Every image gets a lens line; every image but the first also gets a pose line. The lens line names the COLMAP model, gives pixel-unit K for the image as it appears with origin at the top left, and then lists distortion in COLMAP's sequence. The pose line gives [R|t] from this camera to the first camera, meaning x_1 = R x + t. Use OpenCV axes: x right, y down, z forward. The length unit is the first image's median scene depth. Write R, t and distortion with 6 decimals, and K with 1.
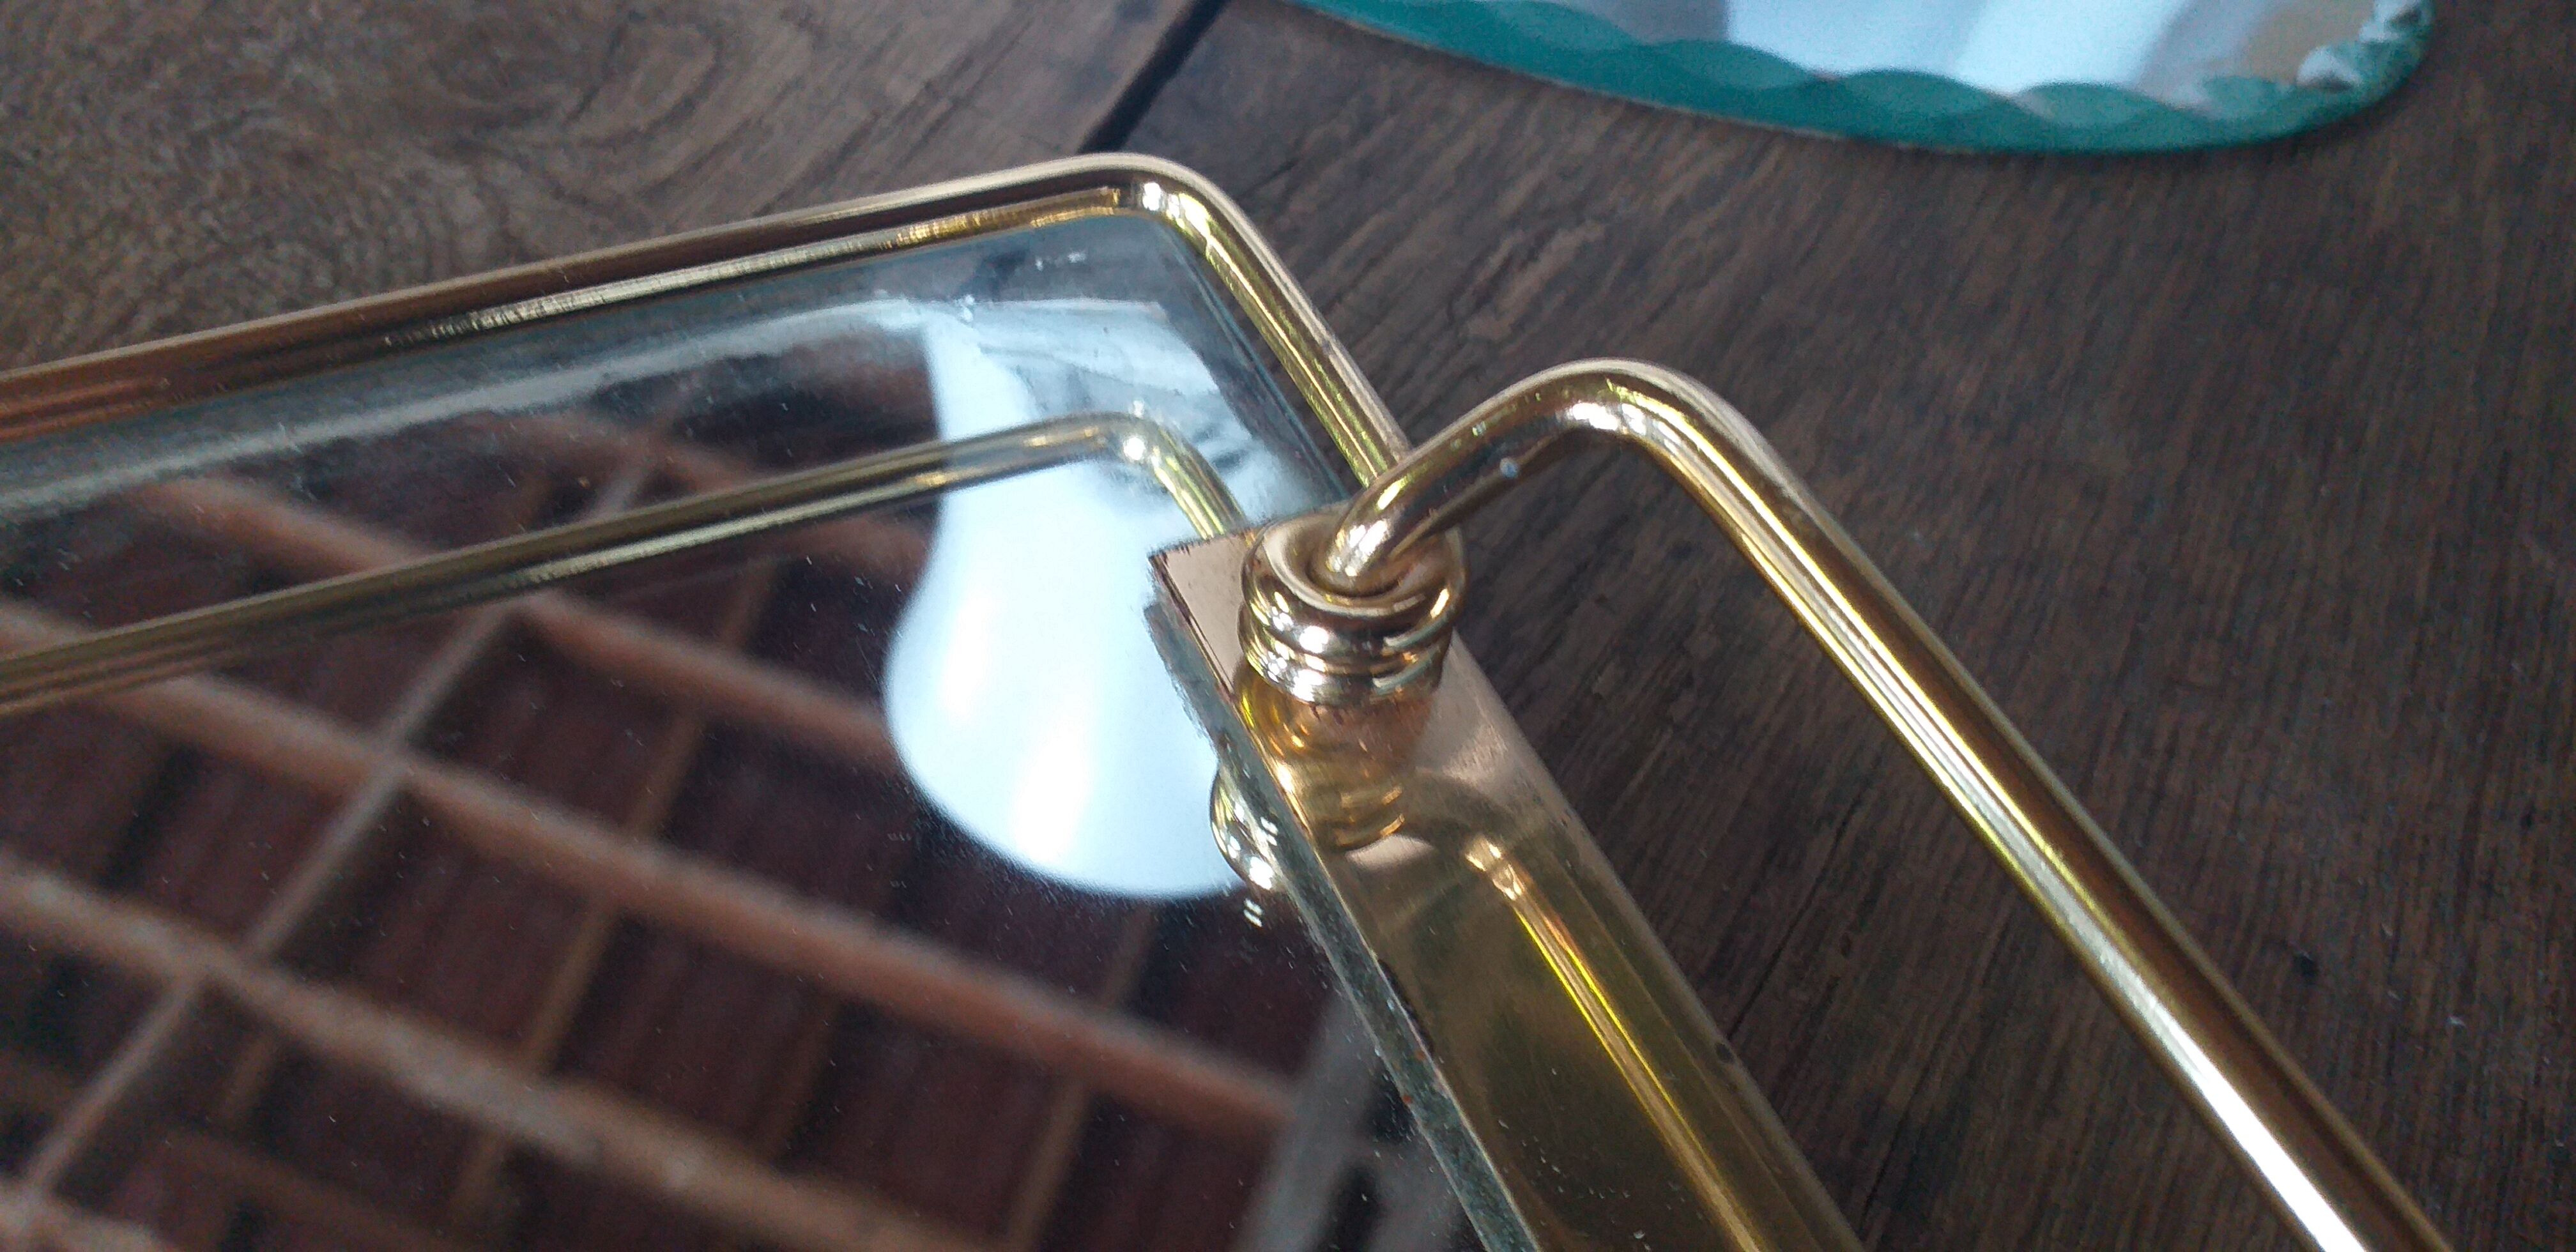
lens RADIAL K [[2171.6, 0, 1288.0], [0, 2171.6, 626.0], [0, 0, 1]] dist [-0.008034, -0.066356]
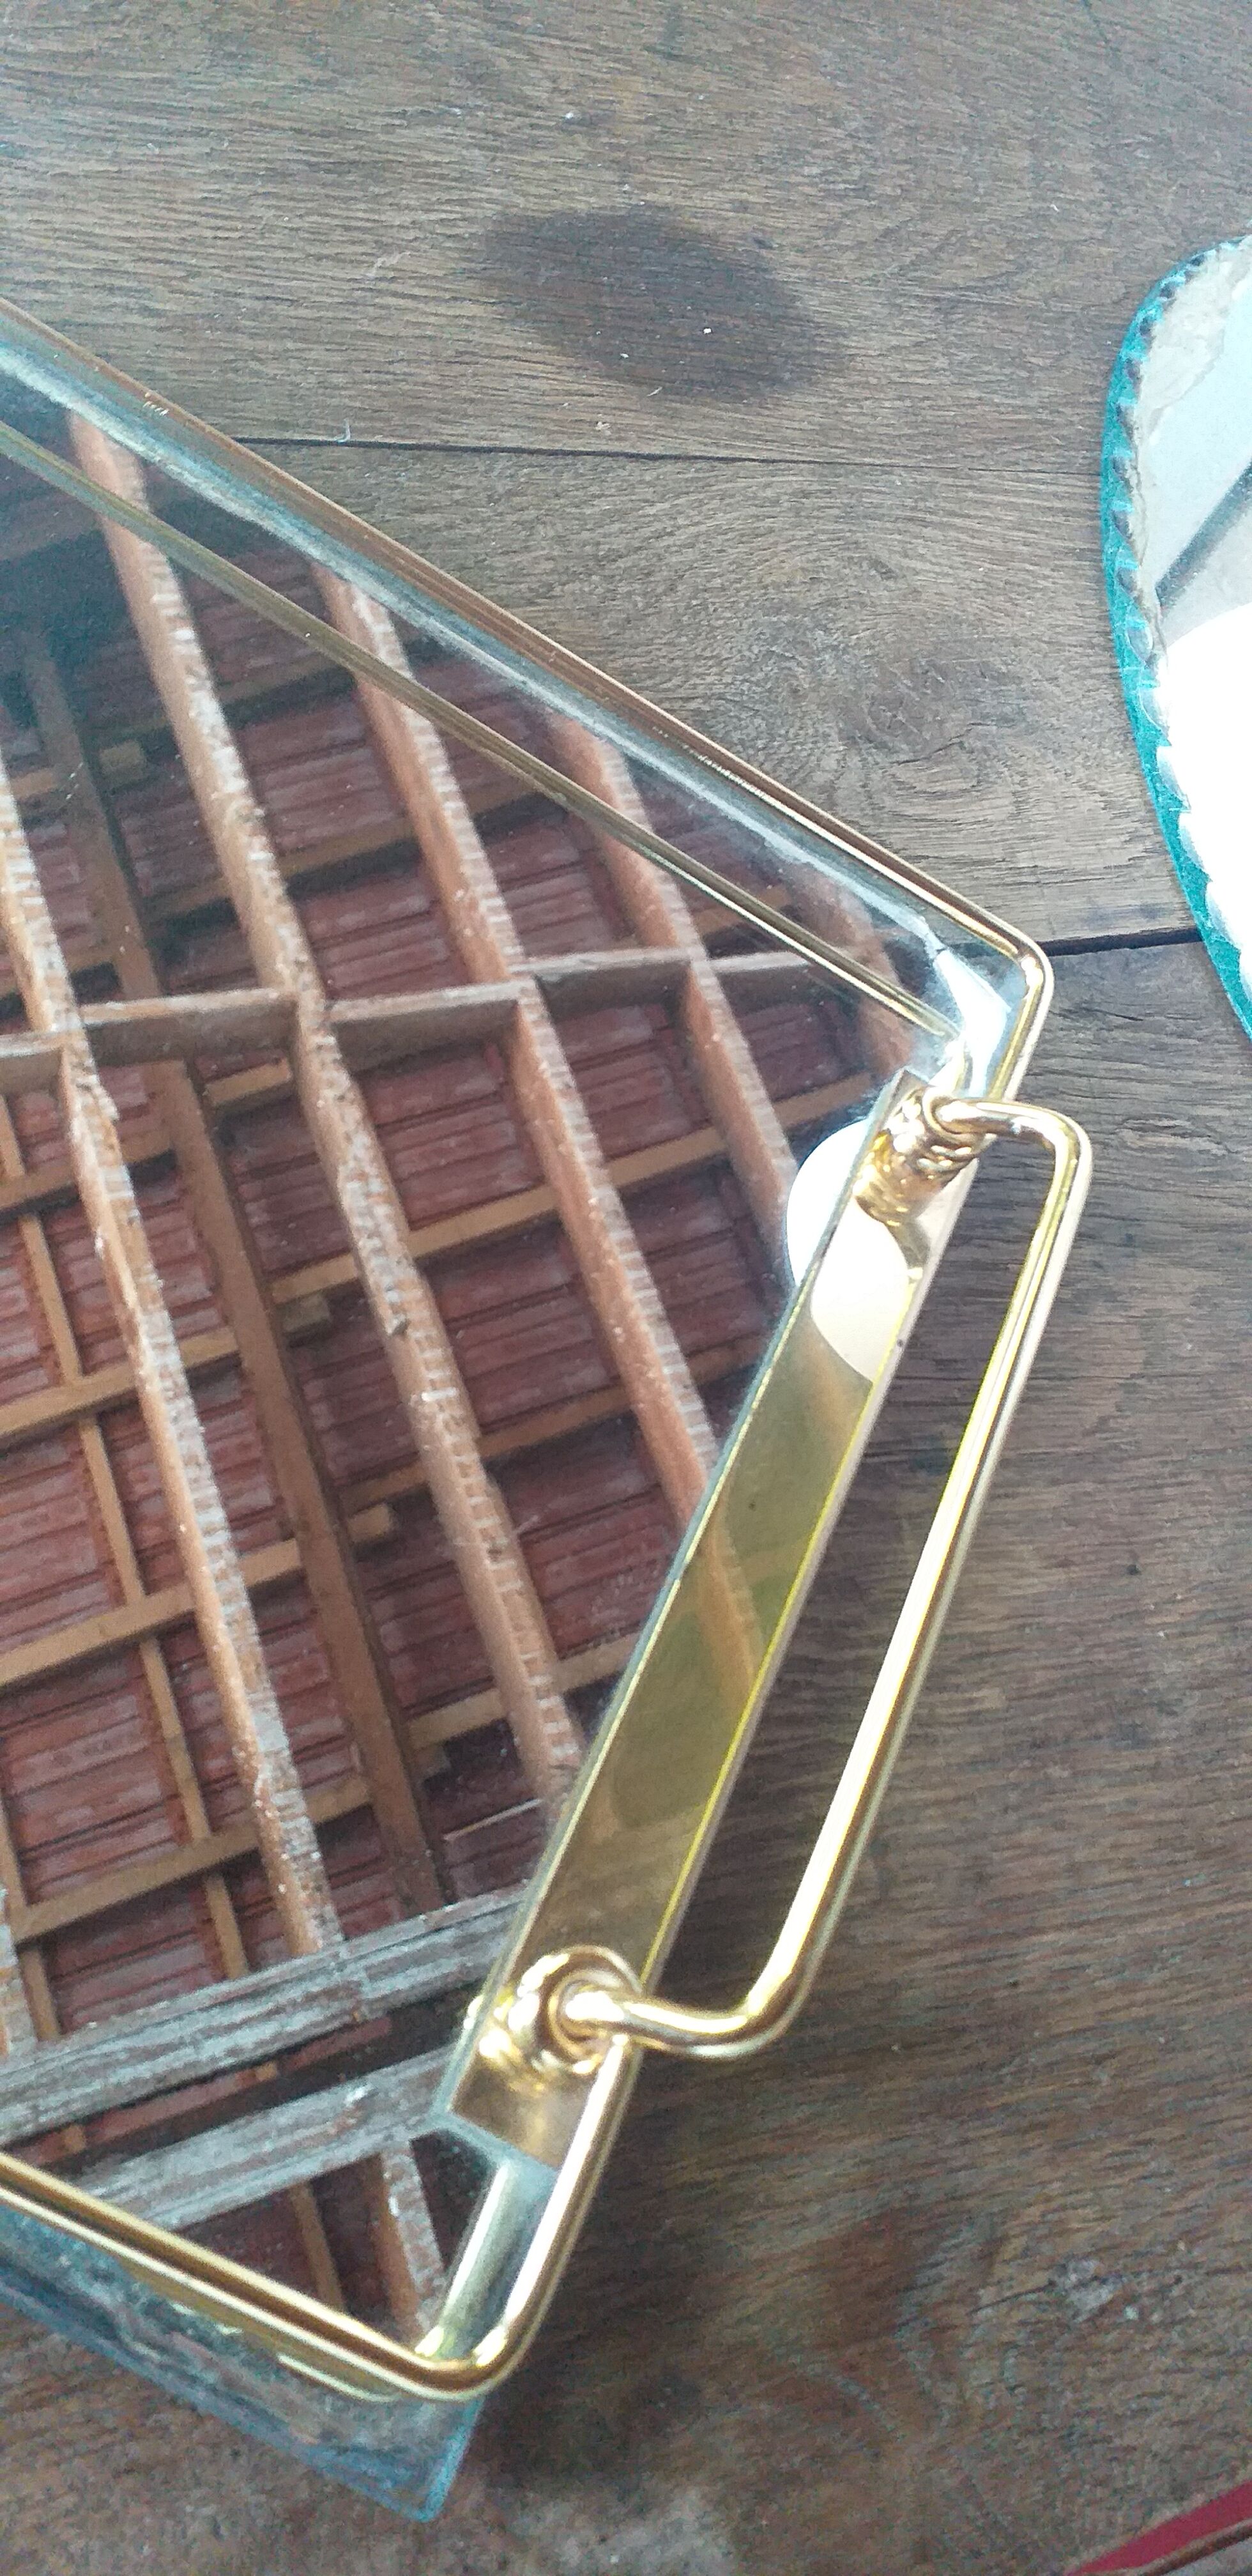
lens RADIAL K [[2174.0, 0, 626.0], [0, 2174.0, 1288.0], [0, 0, 1]] dist [0.102376, -0.195345]
pose [[0.649922, 0.717094, -0.251748, 0.377780], [-0.716788, 0.688467, 0.110581, 0.065390], [0.252618, 0.108581, 0.961454, -0.998729]]
